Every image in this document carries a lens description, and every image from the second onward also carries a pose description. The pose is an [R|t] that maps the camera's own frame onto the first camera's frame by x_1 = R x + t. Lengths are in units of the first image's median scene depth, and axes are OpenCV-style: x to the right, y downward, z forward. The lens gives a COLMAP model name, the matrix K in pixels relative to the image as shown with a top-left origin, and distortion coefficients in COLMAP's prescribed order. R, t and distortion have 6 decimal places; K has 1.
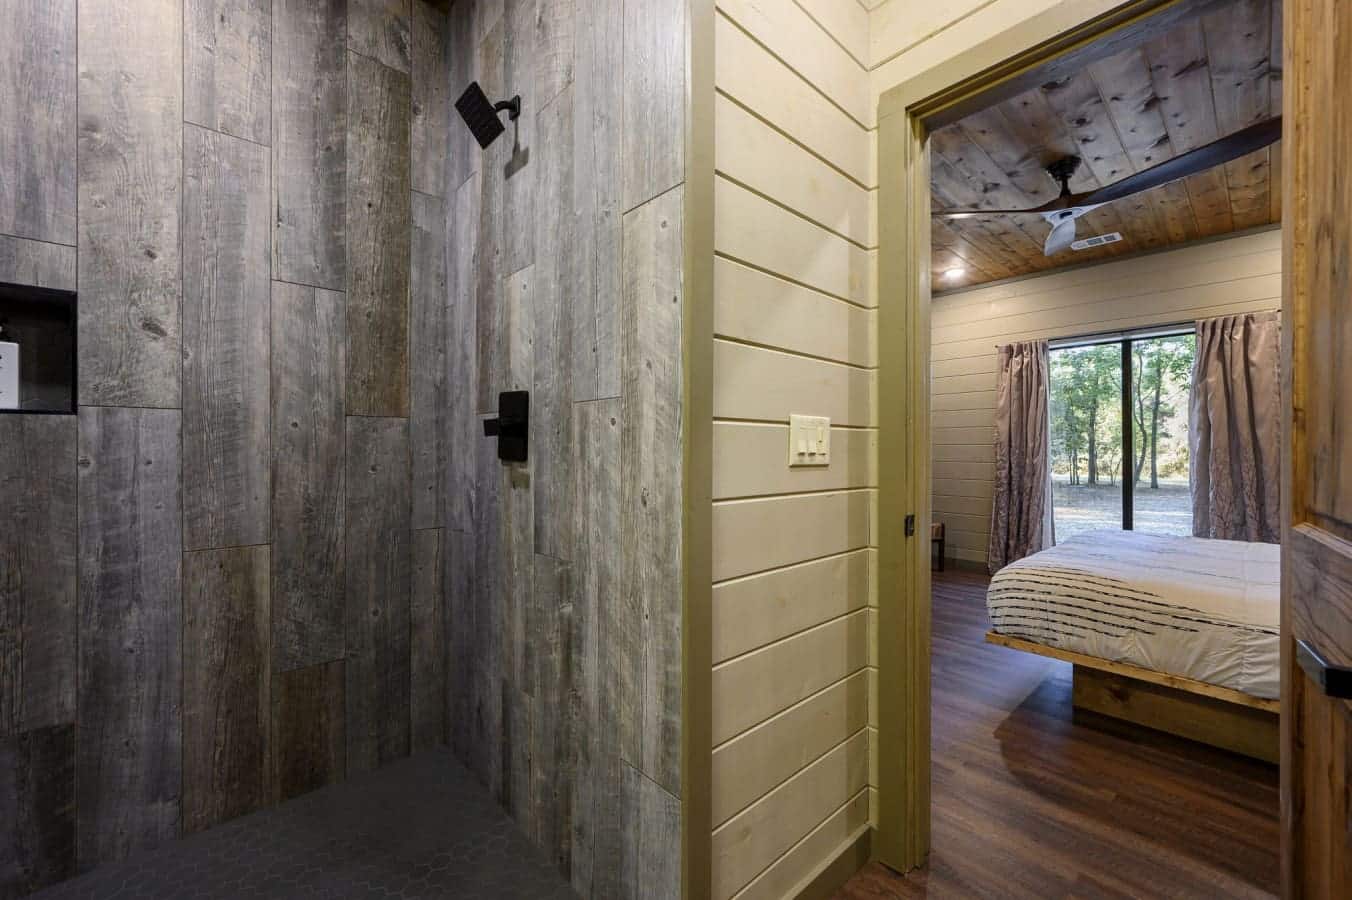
lens RADIAL K [[544.0, 0, 677.3], [0, 544.0, 453.3], [0, 0, 1]] dist [-0.001560, -0.000384]
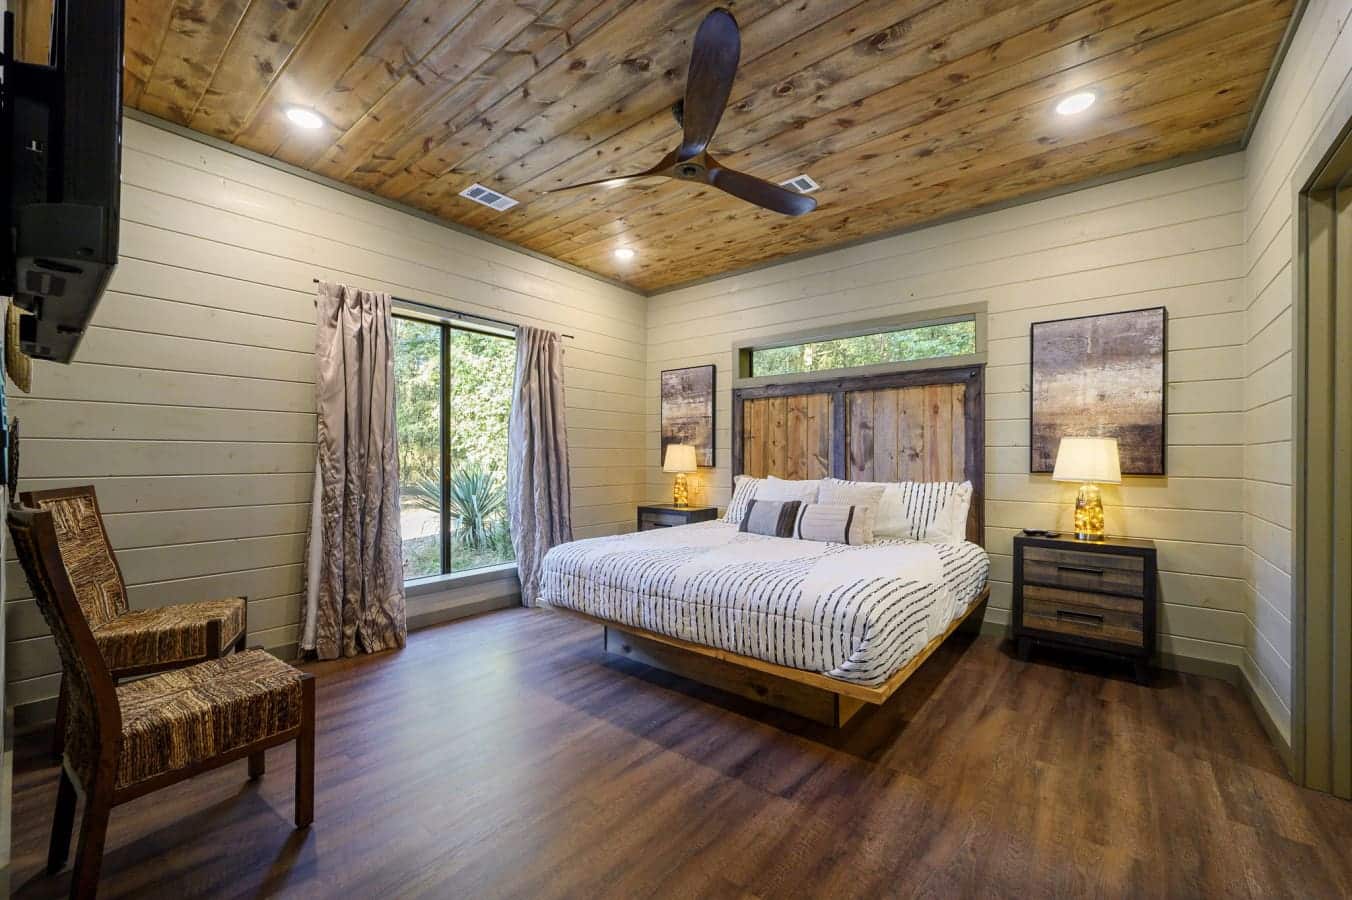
lens RADIAL K [[544.0, 0, 670.0], [0, 544.0, 459.2], [0, 0, 1]] dist [-0.001560, -0.000384]
pose [[-0.132653, -0.006395, 0.991142, -0.074609], [0.003419, 0.999970, 0.006910, -0.000738], [-0.991157, 0.004306, -0.132627, 0.723823]]
